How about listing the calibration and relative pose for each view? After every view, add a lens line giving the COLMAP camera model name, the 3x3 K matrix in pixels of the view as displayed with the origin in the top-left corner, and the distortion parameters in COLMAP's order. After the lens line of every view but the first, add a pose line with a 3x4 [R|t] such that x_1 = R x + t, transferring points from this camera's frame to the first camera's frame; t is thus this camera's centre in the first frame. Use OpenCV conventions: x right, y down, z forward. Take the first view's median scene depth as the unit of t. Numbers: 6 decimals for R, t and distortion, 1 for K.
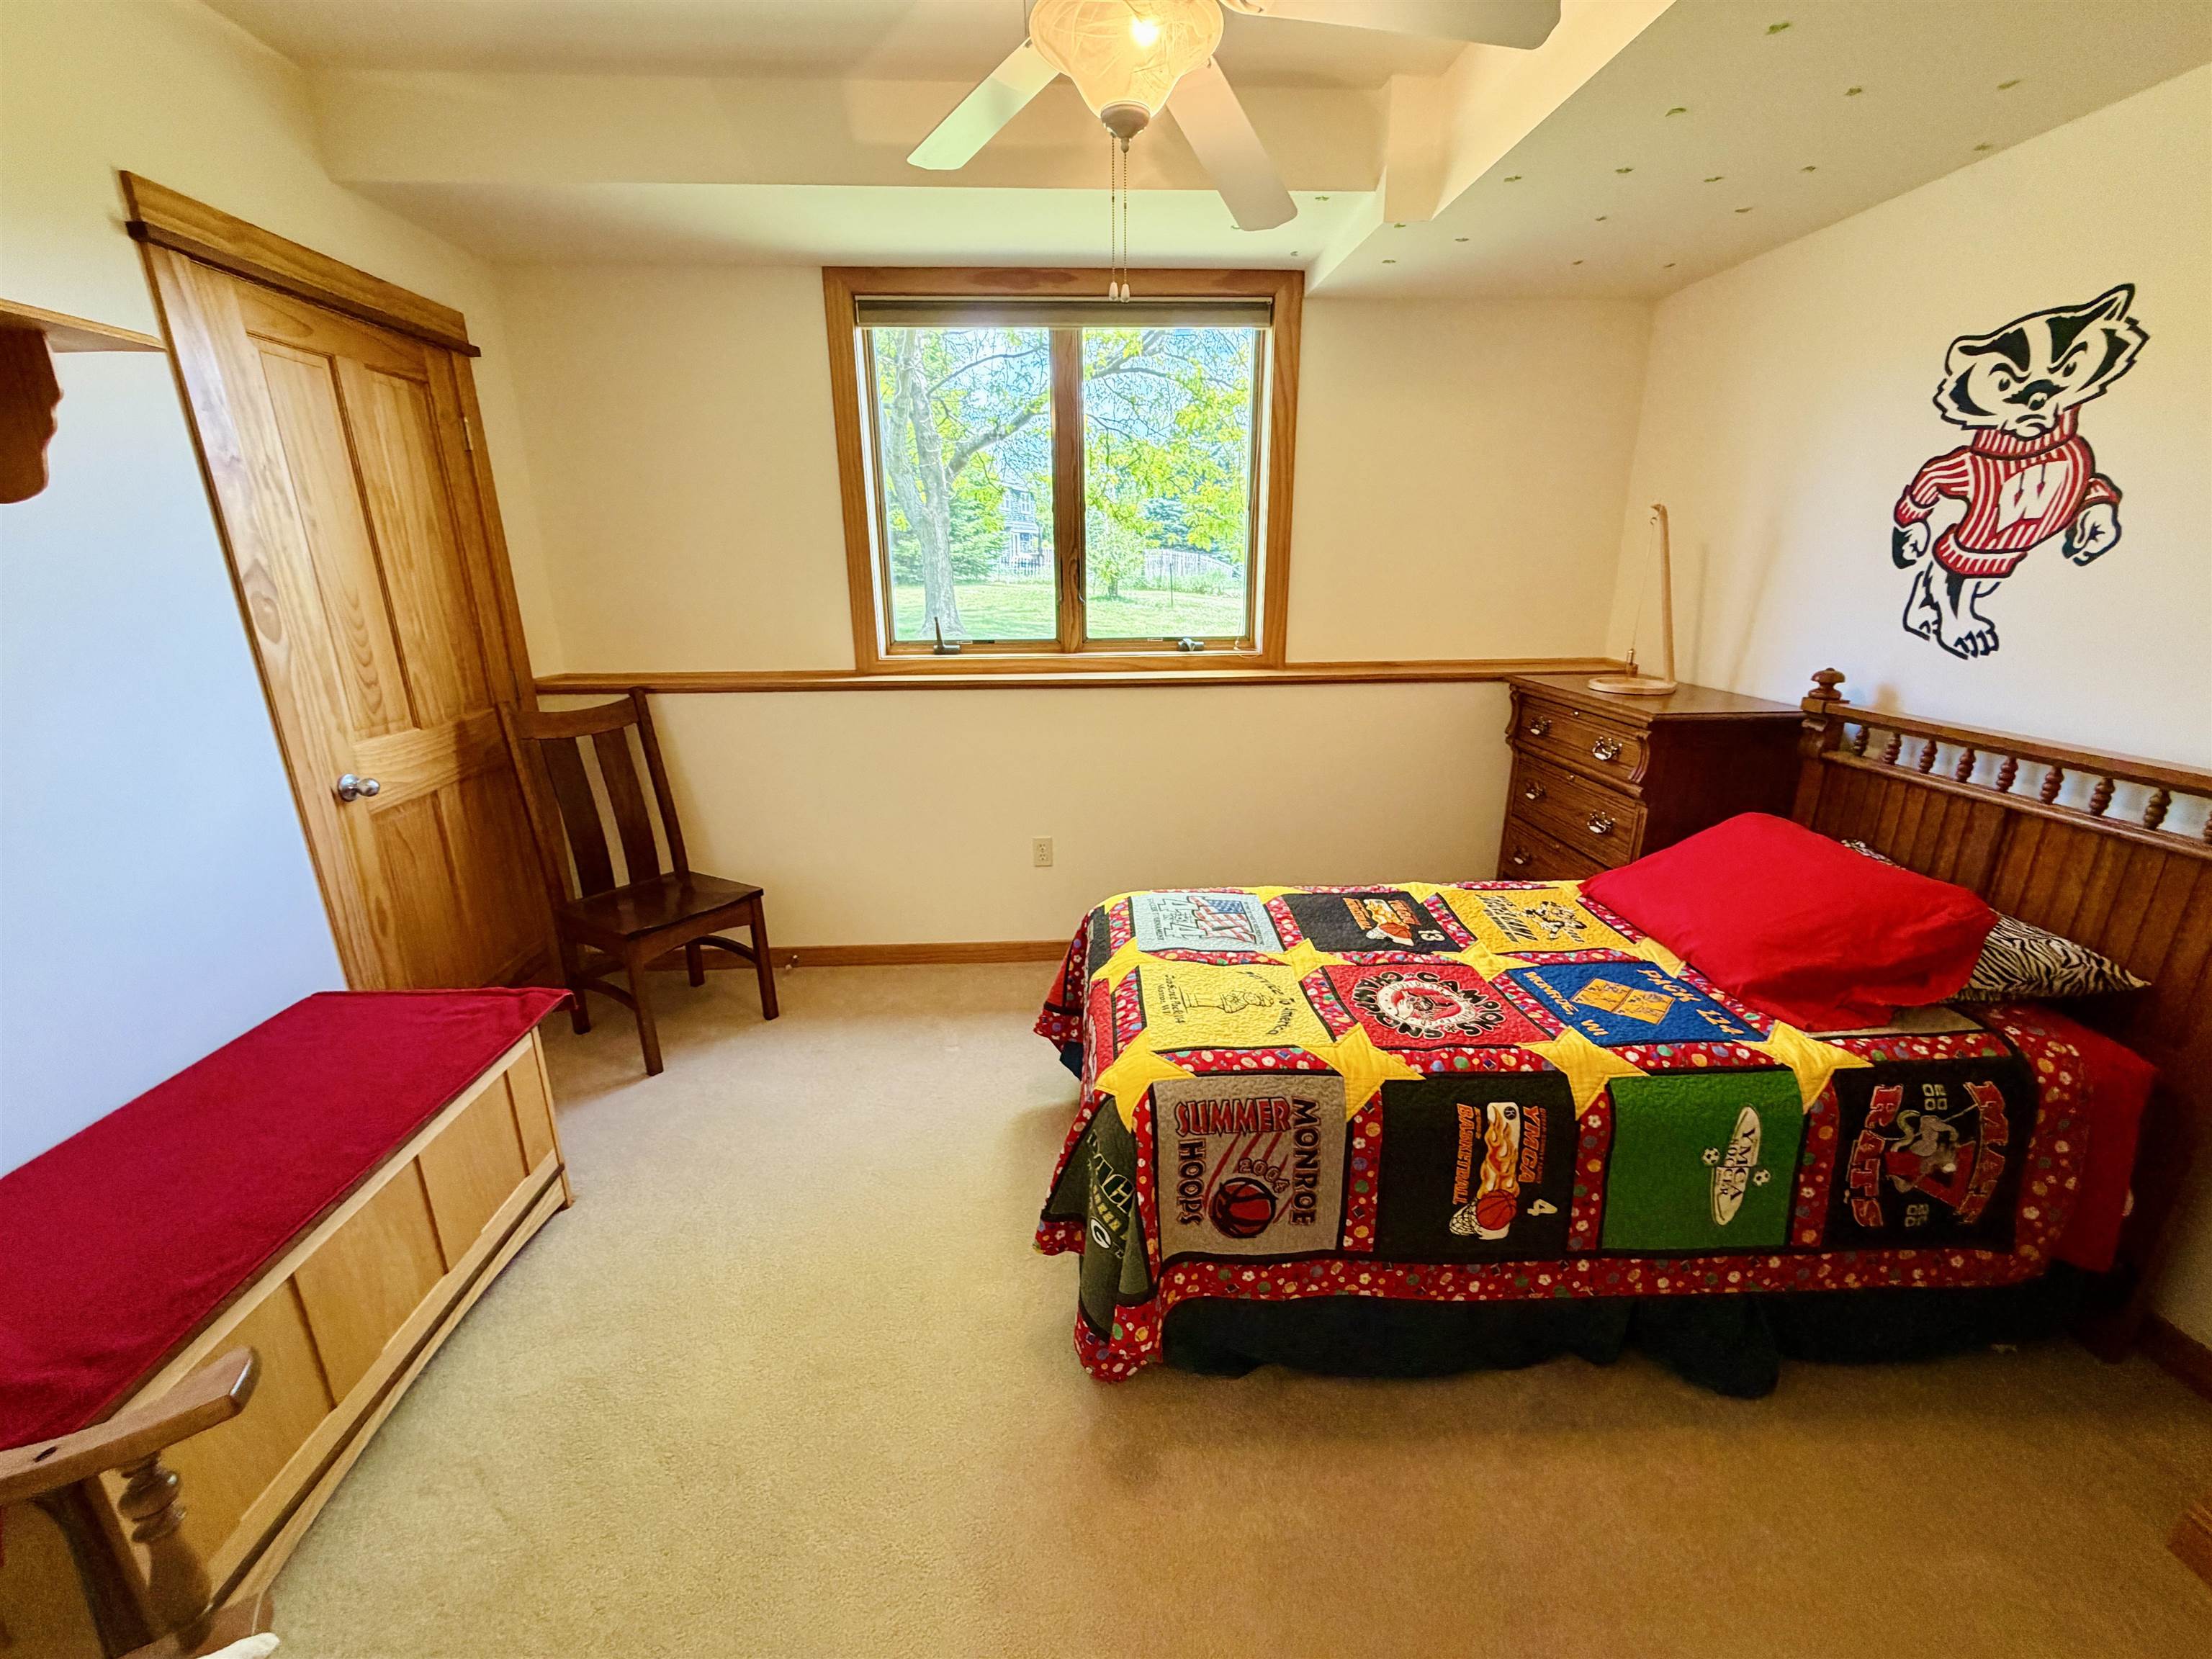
lens RADIAL K [[884.9, 0, 1096.7], [0, 884.9, 827.5], [0, 0, 1]] dist [0.001000, -0.000445]
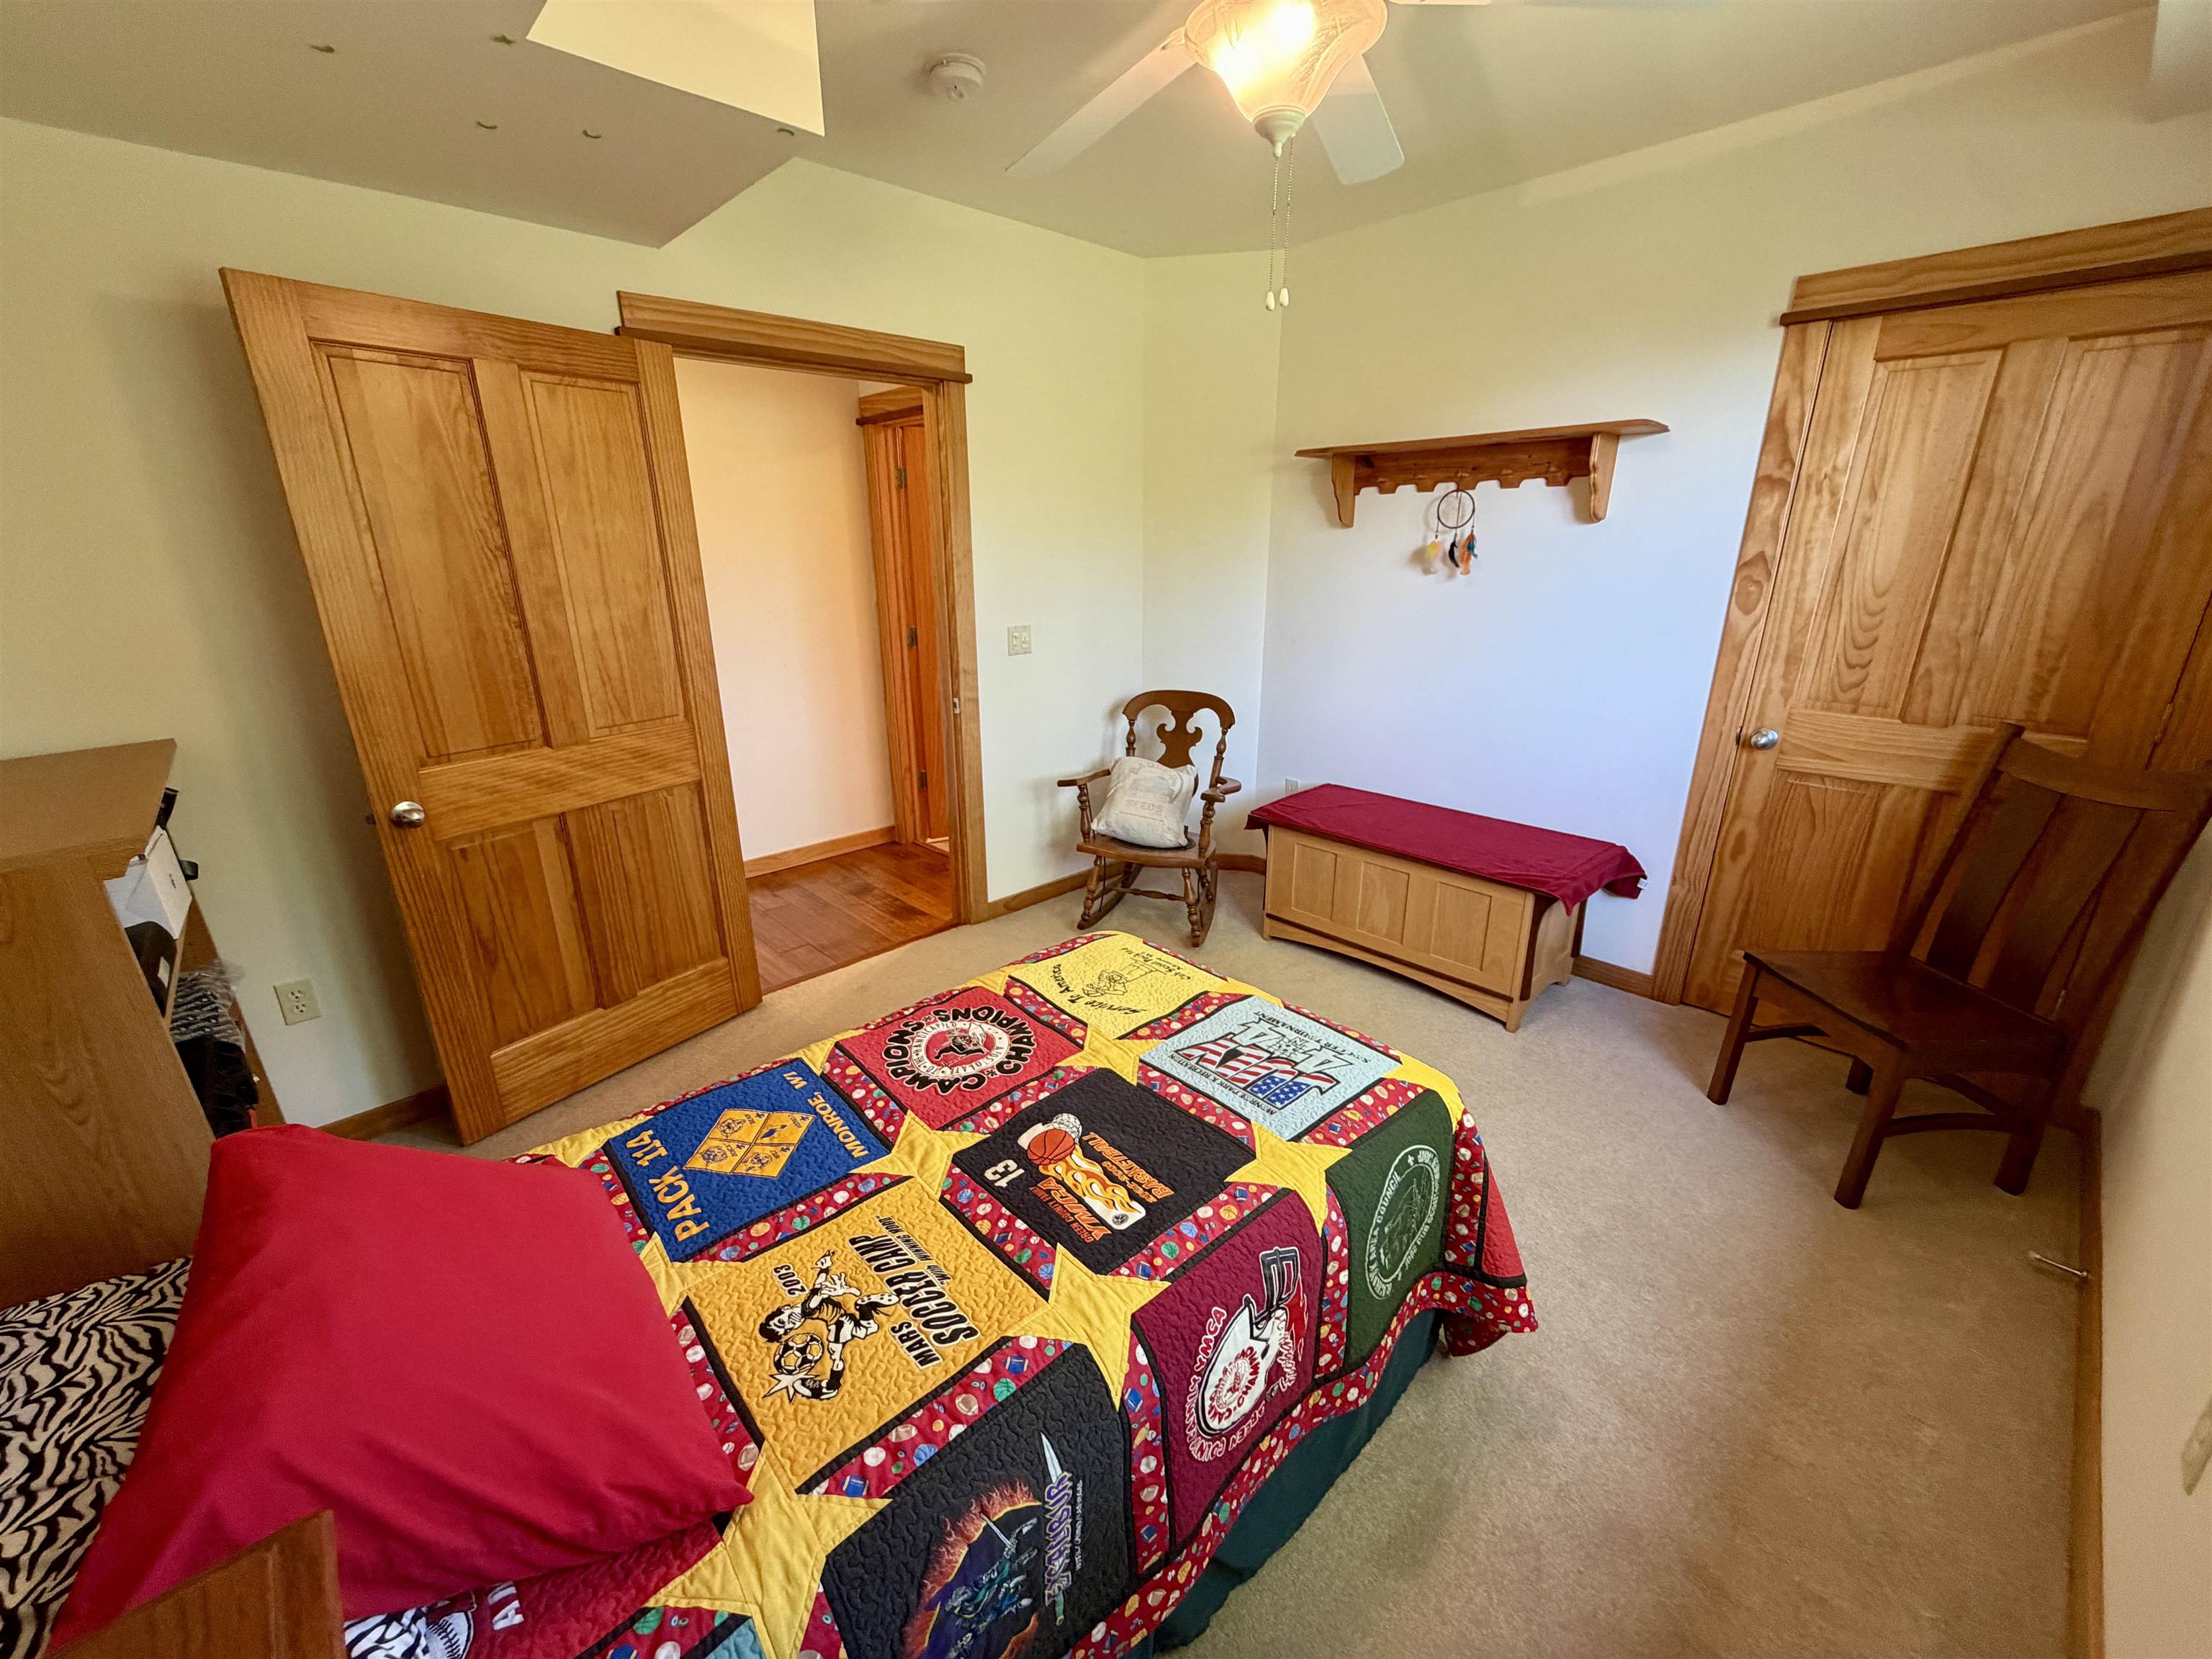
lens RADIAL K [[884.9, 0, 1096.7], [0, 884.9, 827.5], [0, 0, 1]] dist [0.001000, -0.000445]
pose [[-0.764156, 0.210855, -0.609594, 0.690824], [-0.174152, 0.842522, 0.509732, -0.445180], [0.621077, 0.495677, -0.607098, 1.355929]]
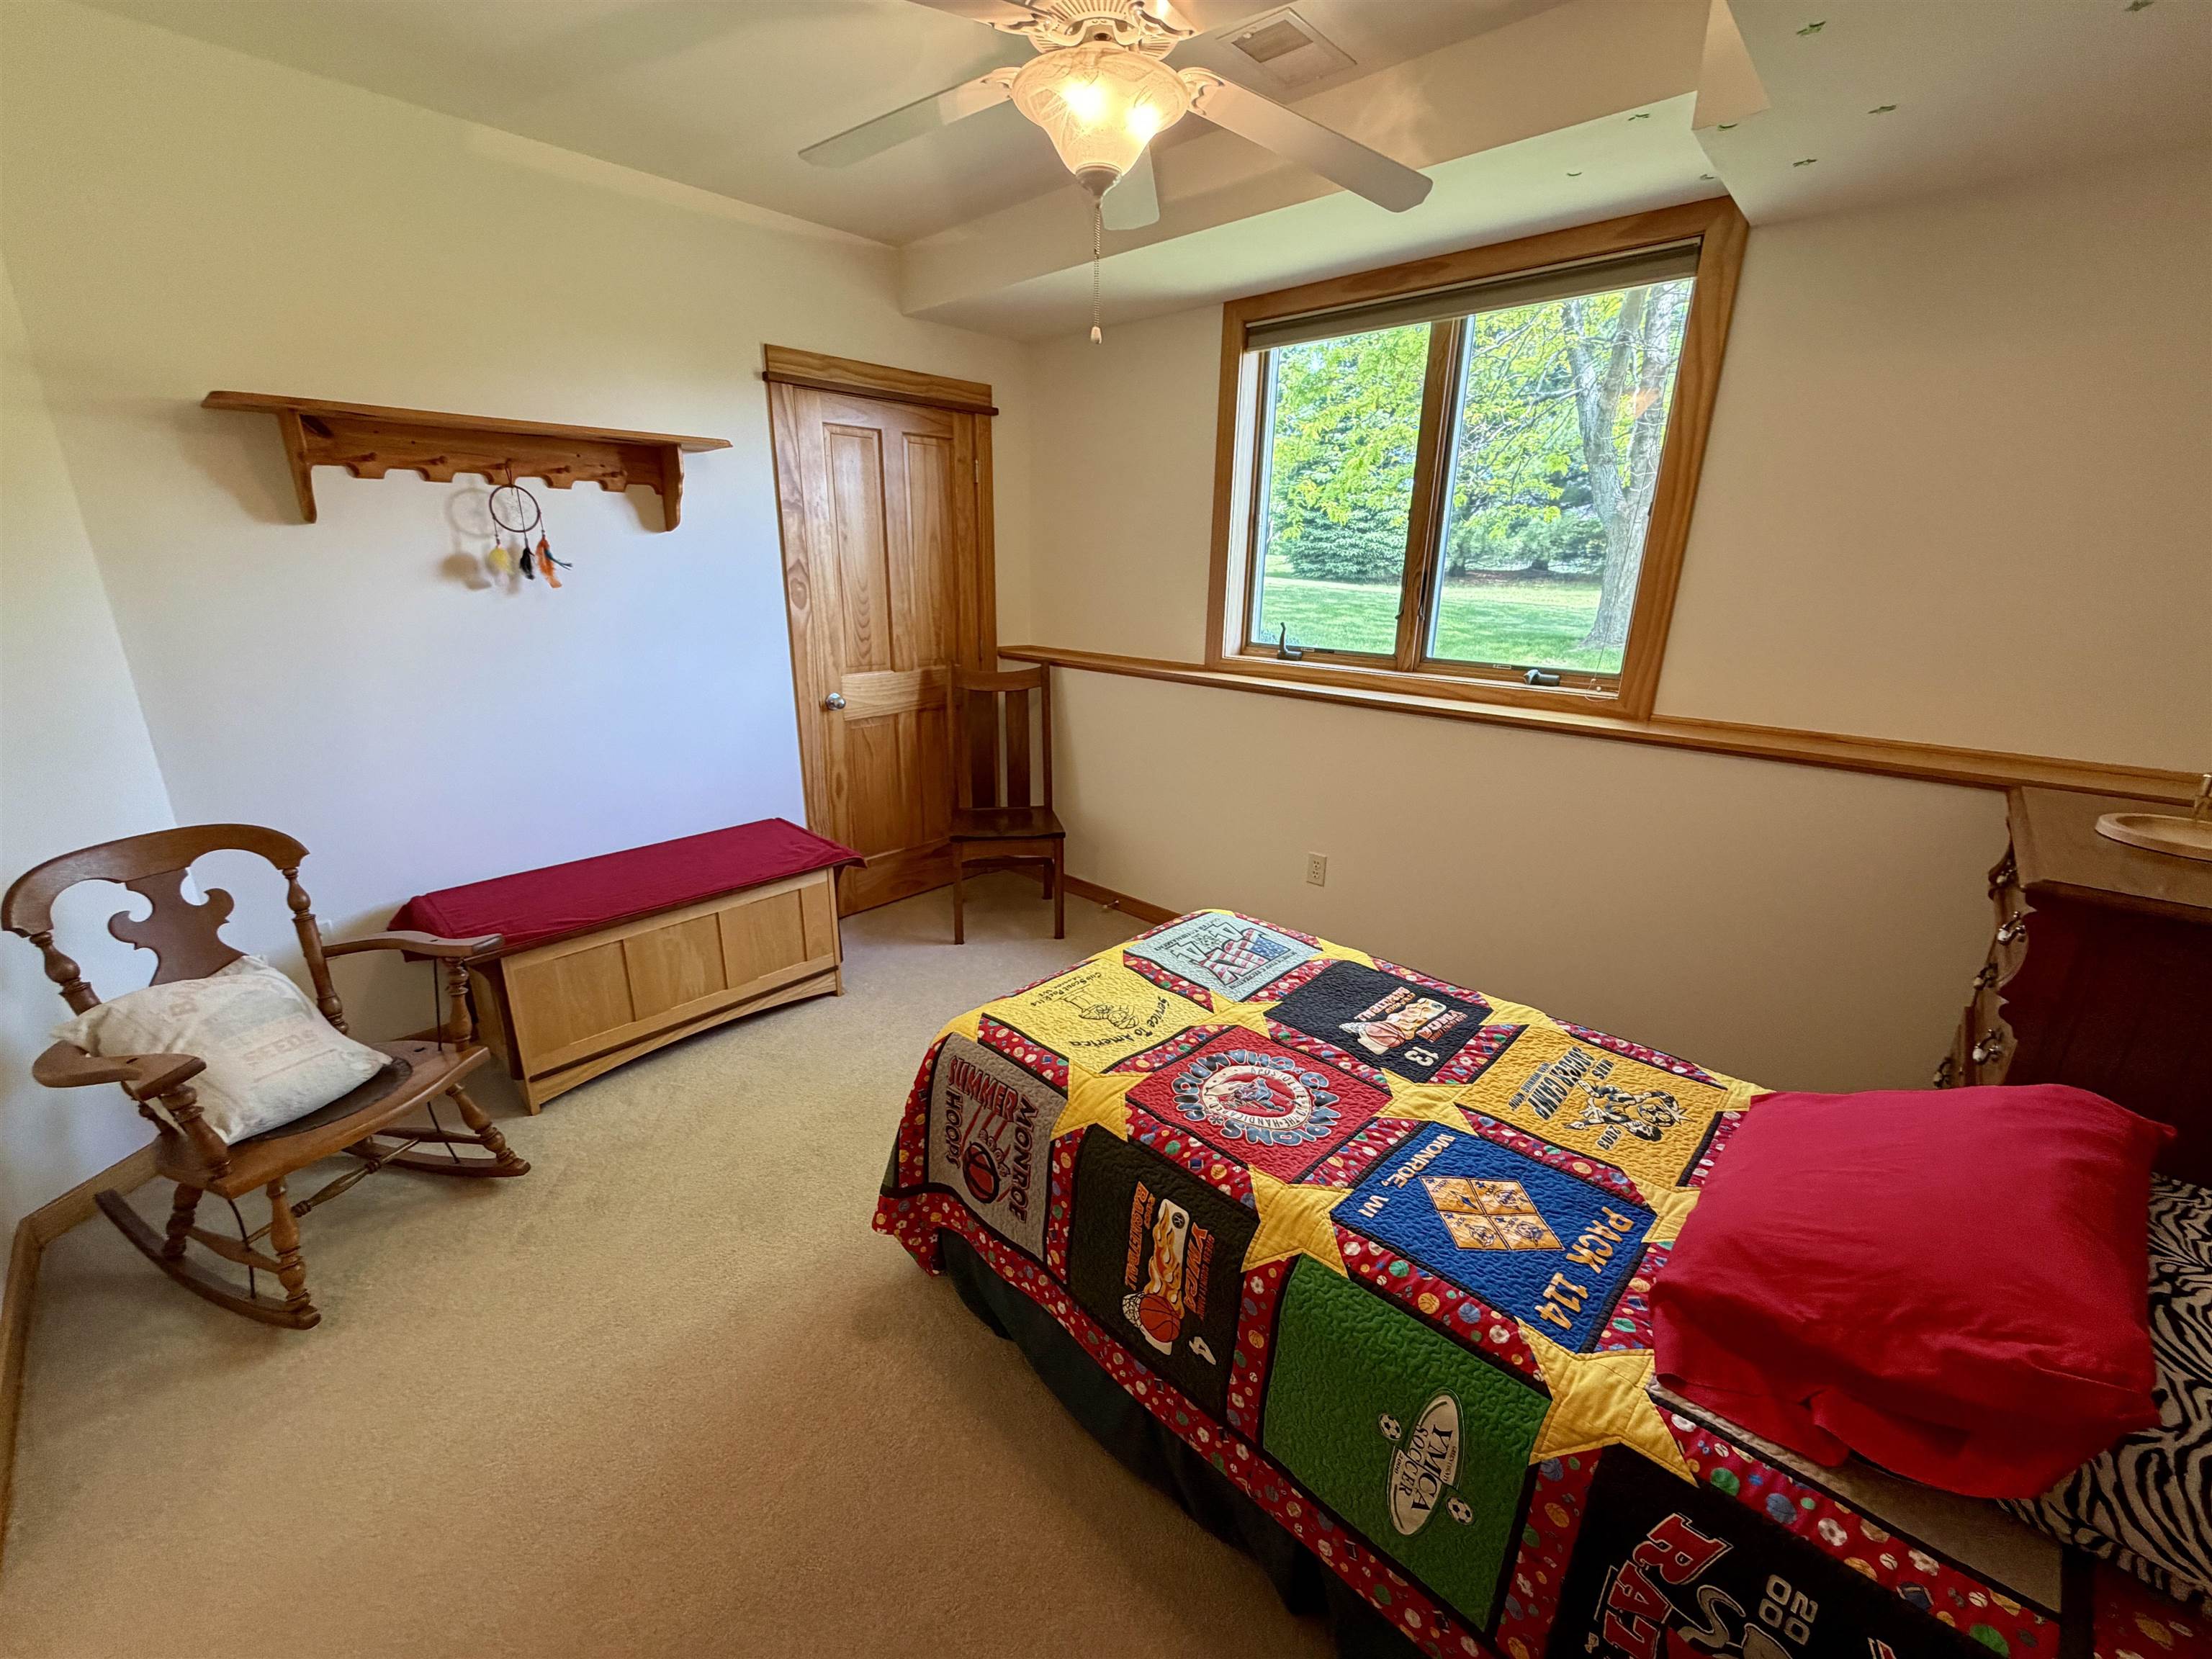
lens RADIAL K [[884.9, 0, 1096.7], [0, 884.9, 827.5], [0, 0, 1]] dist [0.001000, -0.000445]
pose [[0.693533, 0.228349, -0.683277, 0.700989], [-0.222966, 0.969905, 0.097827, -0.096191], [0.685053, 0.084501, 0.723576, 0.204058]]
